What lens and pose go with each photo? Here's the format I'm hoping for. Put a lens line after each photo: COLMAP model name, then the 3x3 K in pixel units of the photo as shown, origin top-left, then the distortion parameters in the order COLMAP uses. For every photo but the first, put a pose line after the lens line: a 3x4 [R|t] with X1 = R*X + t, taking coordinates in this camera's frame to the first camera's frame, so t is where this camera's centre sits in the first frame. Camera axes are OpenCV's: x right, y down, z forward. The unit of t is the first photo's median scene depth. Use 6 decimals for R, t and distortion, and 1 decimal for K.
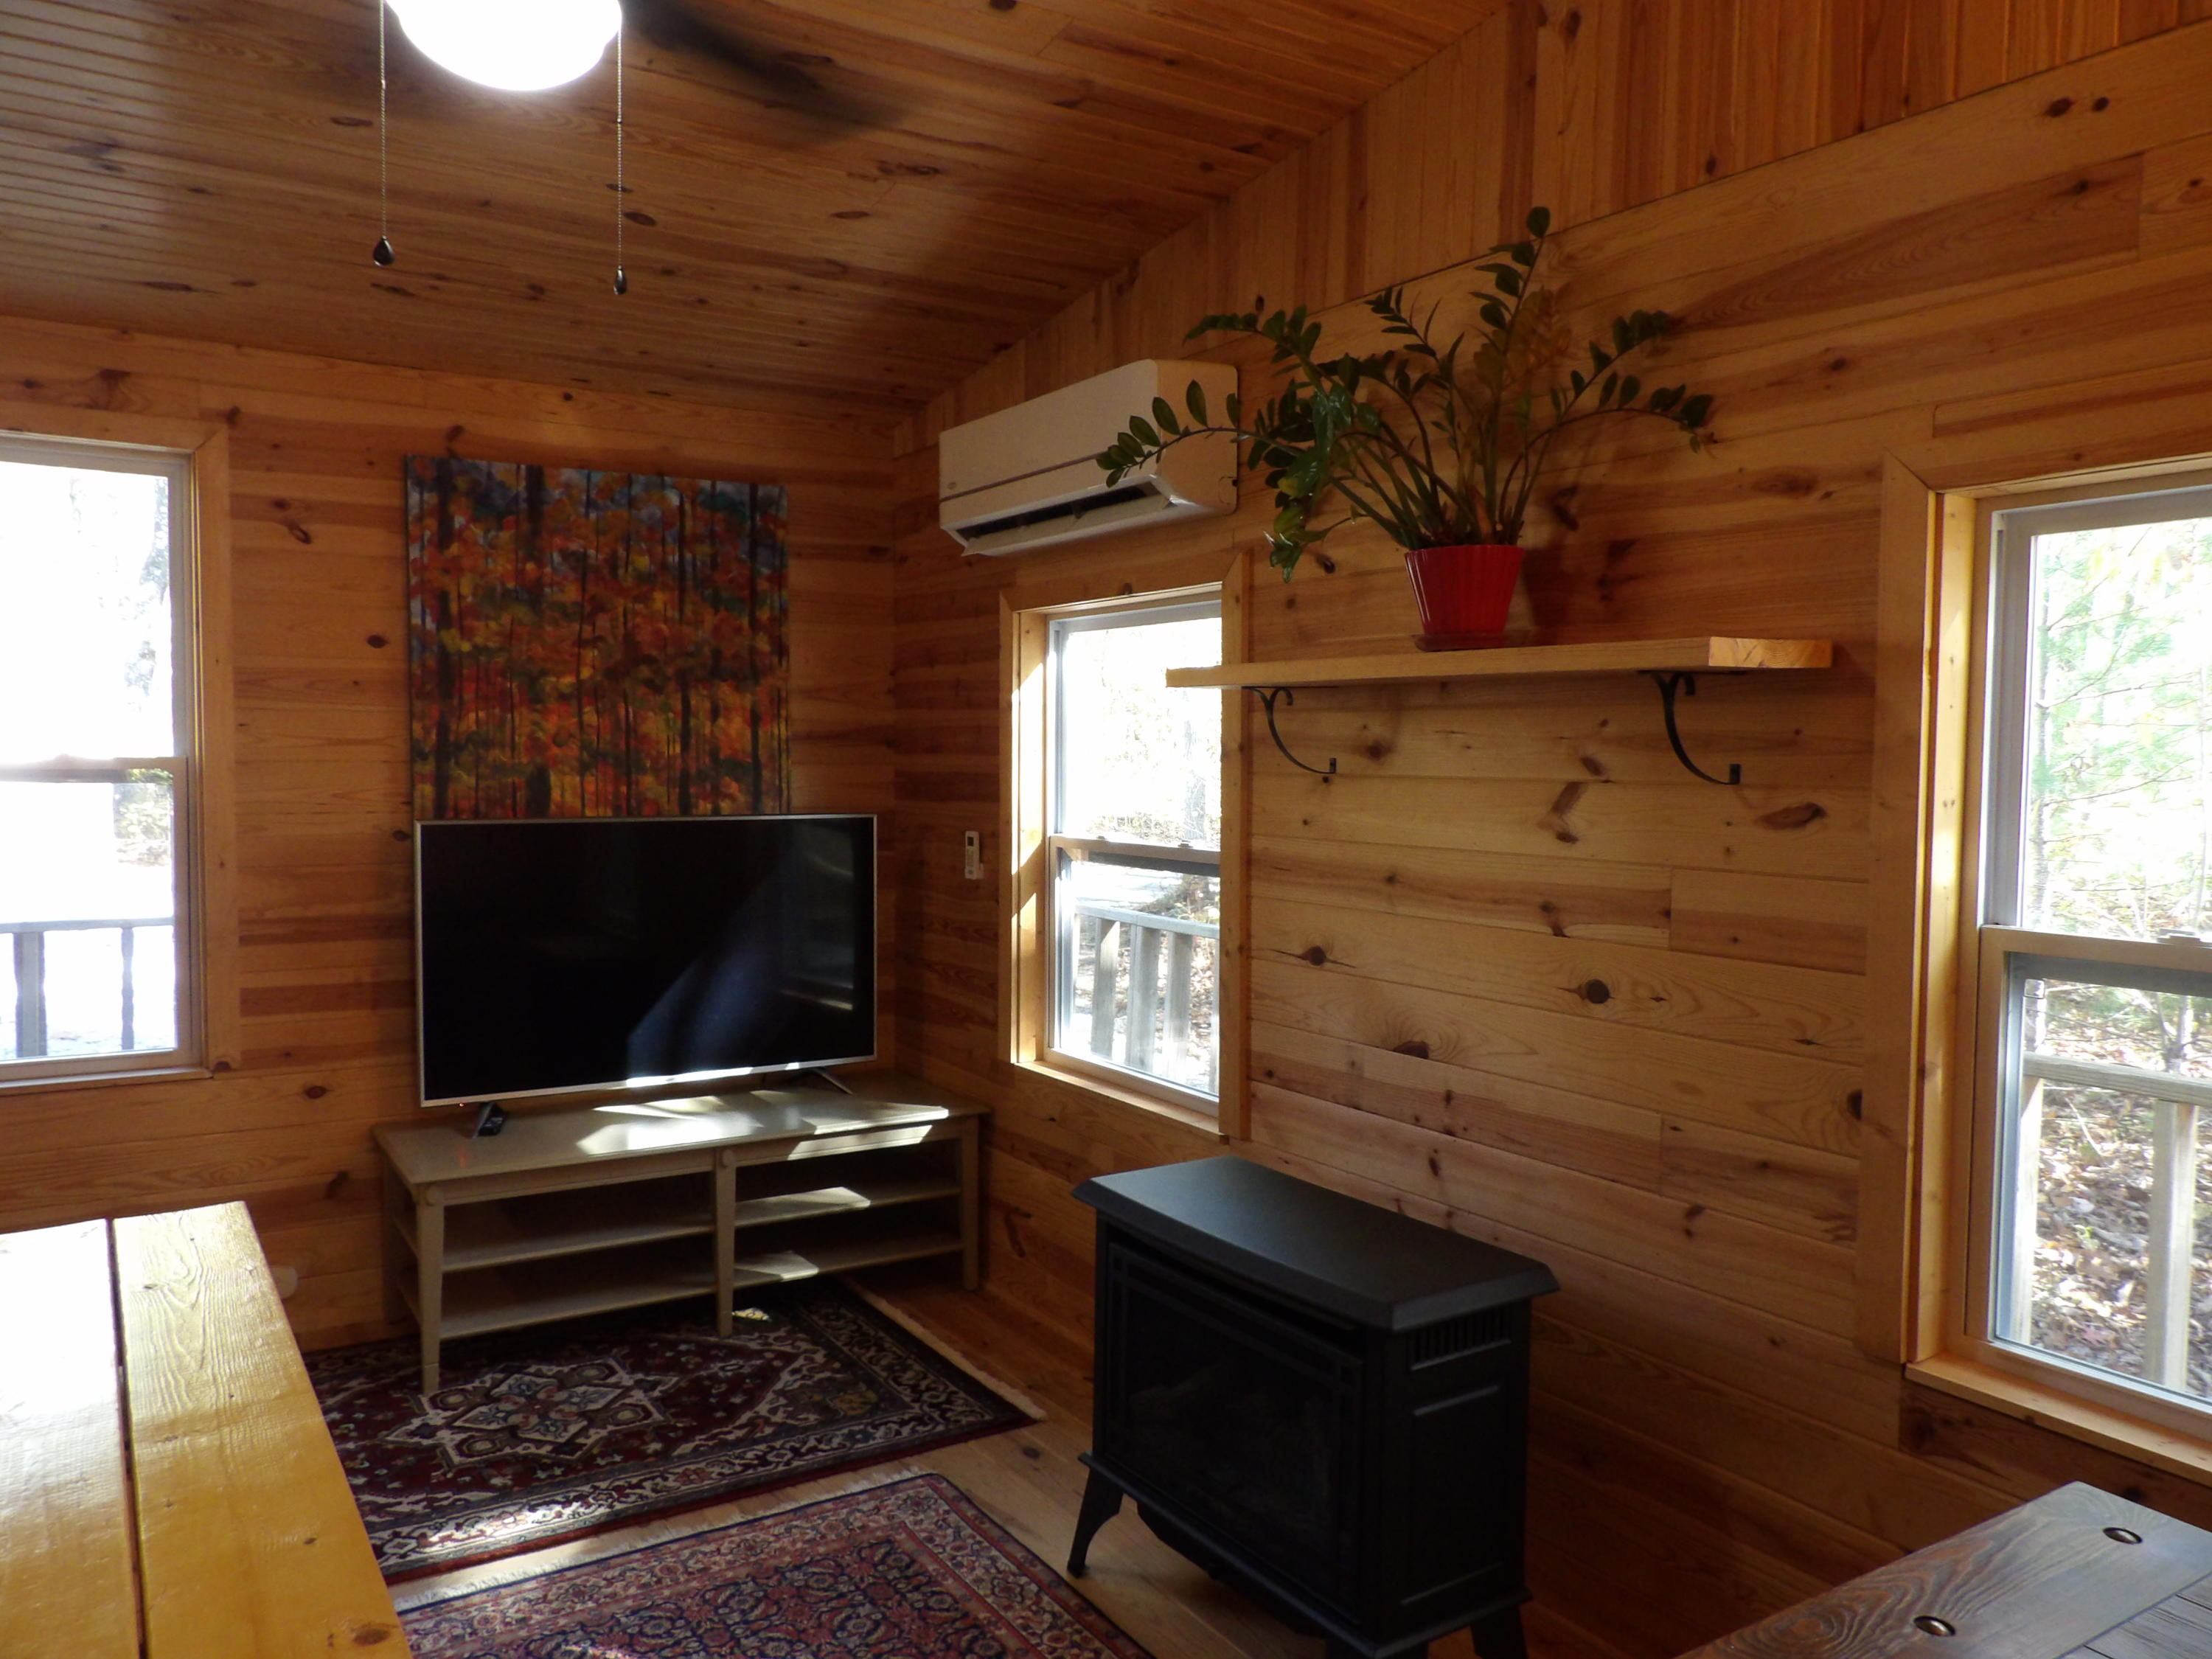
lens RADIAL K [[1586.9, 0, 1085.8], [0, 1586.9, 832.9], [0, 0, 1]] dist [-0.032133, 0.042892]
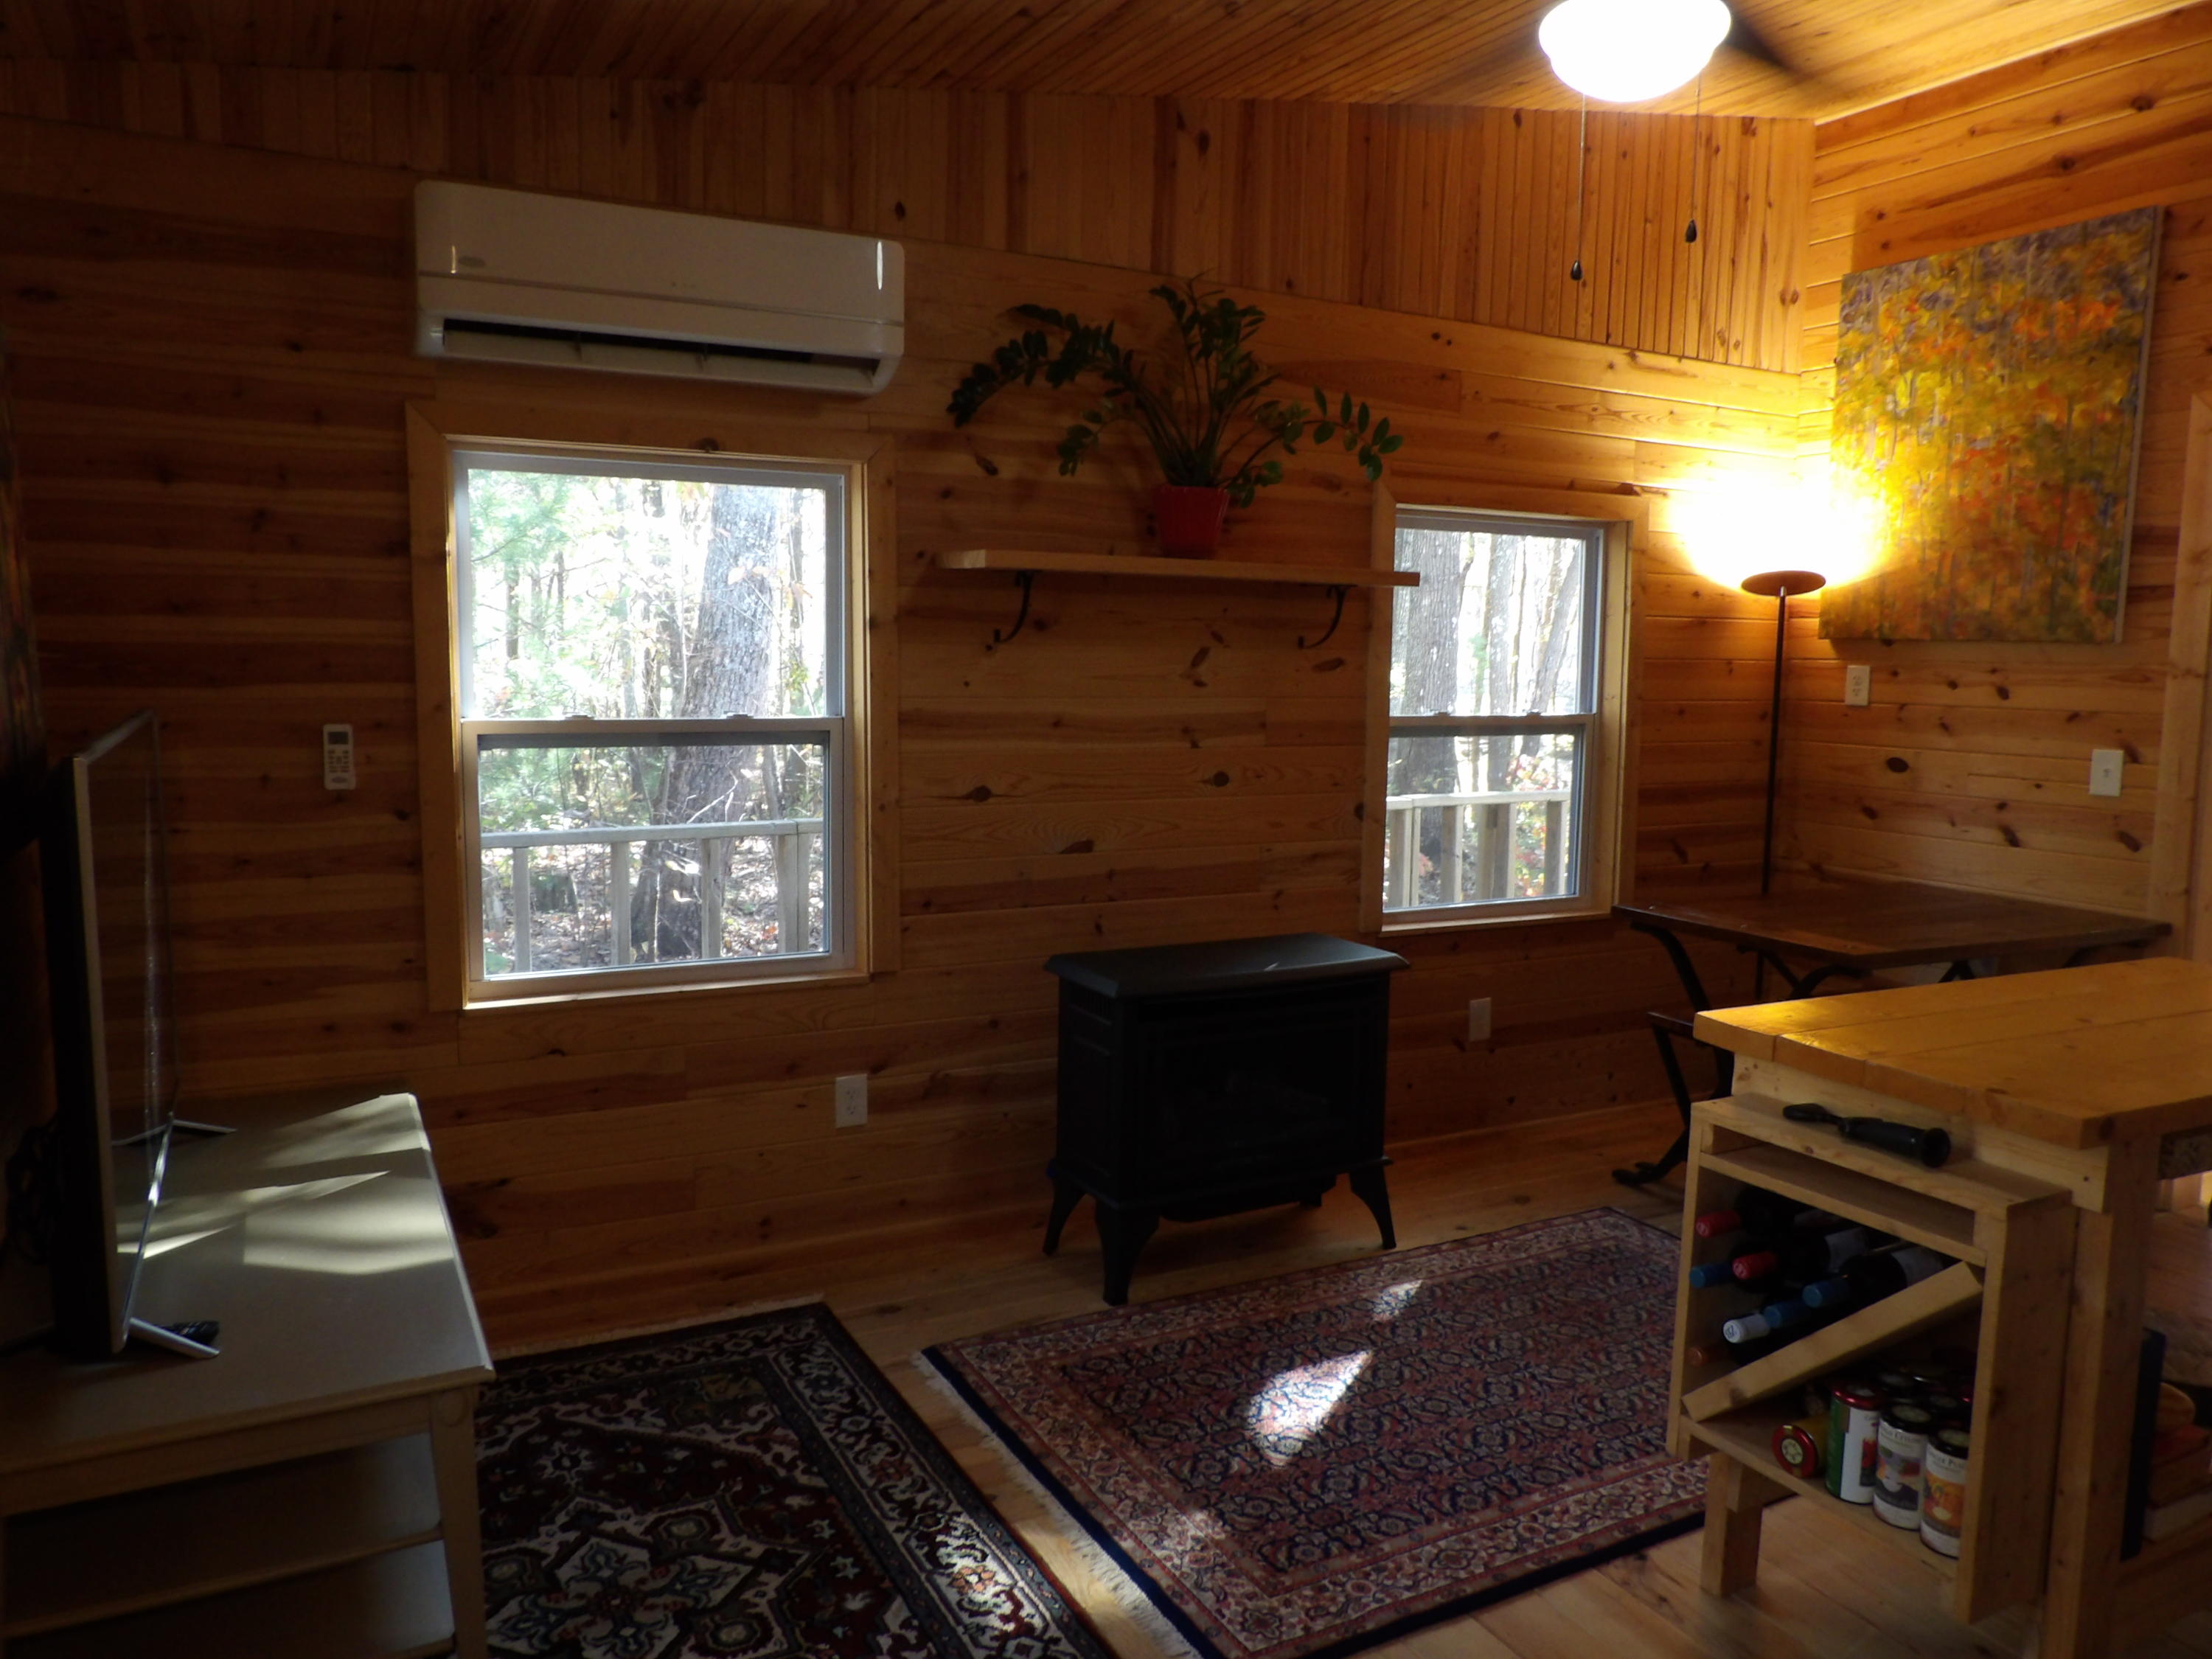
lens RADIAL K [[1586.9, 0, 1089.9], [0, 1586.9, 828.6], [0, 0, 1]] dist [-0.032133, 0.042892]
pose [[0.091644, -0.127543, 0.987590, -1.012991], [0.032232, 0.991624, 0.125073, -0.043527], [-0.995270, 0.020370, 0.094987, 0.776376]]
